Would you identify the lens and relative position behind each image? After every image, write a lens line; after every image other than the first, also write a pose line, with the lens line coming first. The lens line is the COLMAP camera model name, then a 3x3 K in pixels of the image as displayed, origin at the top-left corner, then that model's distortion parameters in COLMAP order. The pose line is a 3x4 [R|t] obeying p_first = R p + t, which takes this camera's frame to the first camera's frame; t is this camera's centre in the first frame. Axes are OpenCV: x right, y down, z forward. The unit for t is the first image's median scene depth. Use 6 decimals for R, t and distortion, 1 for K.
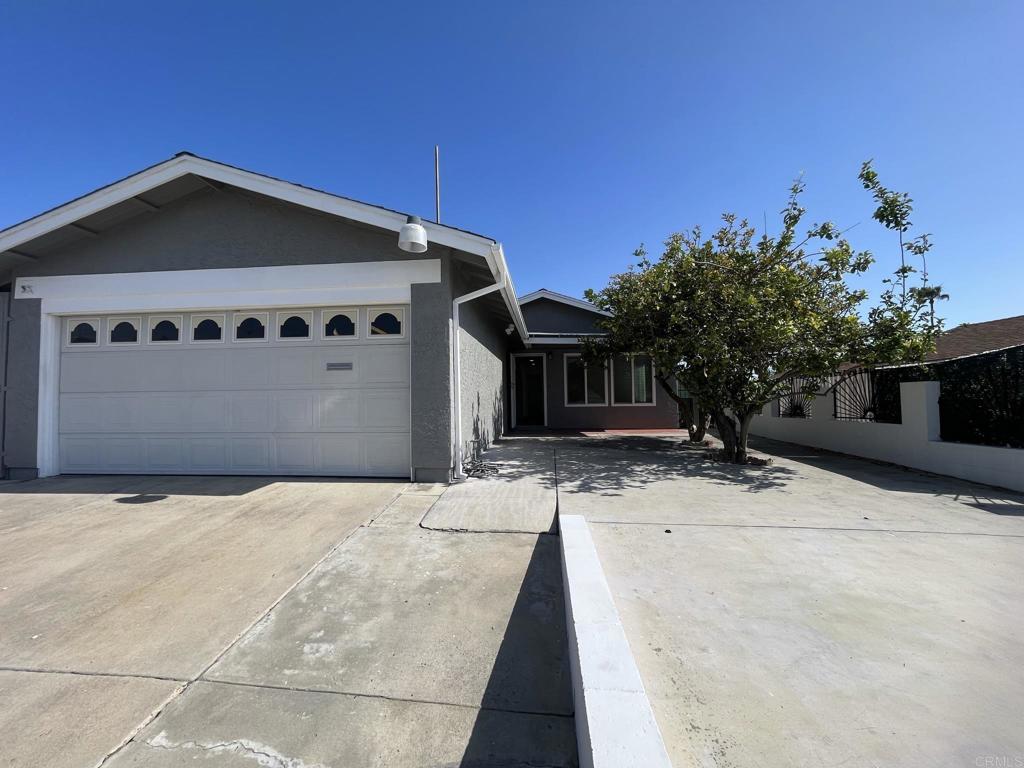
lens RADIAL K [[431.5, 0, 511.1], [0, 431.5, 381.4], [0, 0, 1]] dist [-0.002490, 0.000591]
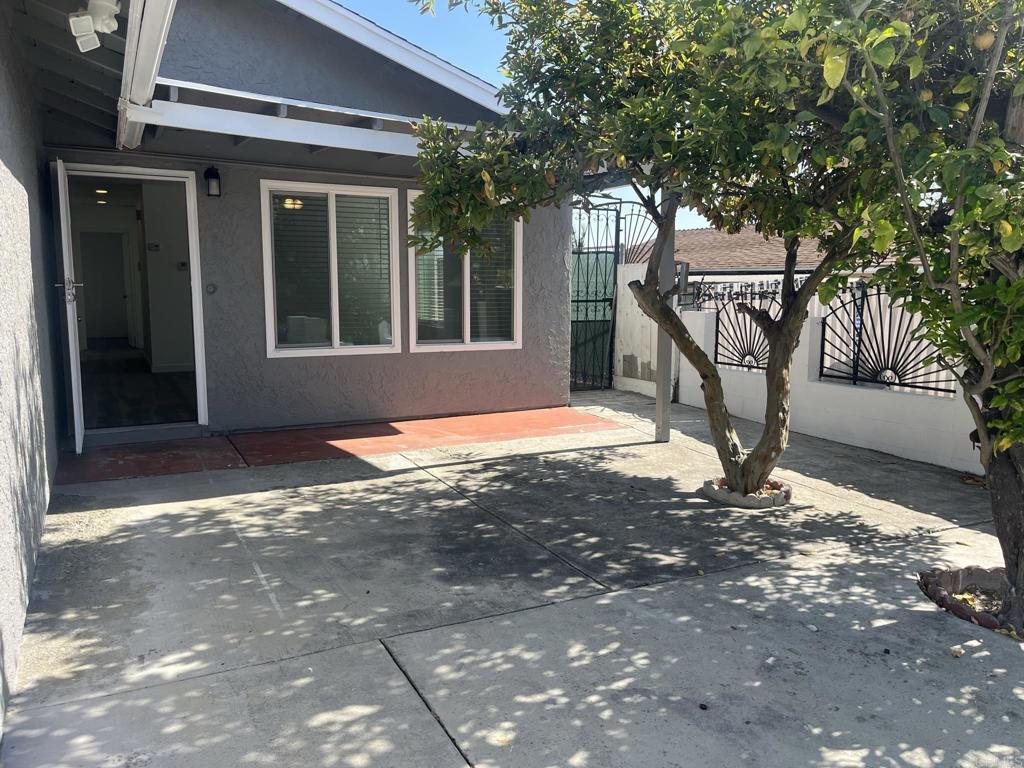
lens RADIAL K [[768.9, 0, 511.9], [0, 768.9, 382.8], [0, 0, 1]] dist [0.027073, -0.009266]
pose [[0.833600, -0.054679, 0.549655, -0.034129], [-0.042897, 0.985675, 0.163110, -0.021040], [-0.550700, -0.159547, 0.819313, 0.452380]]
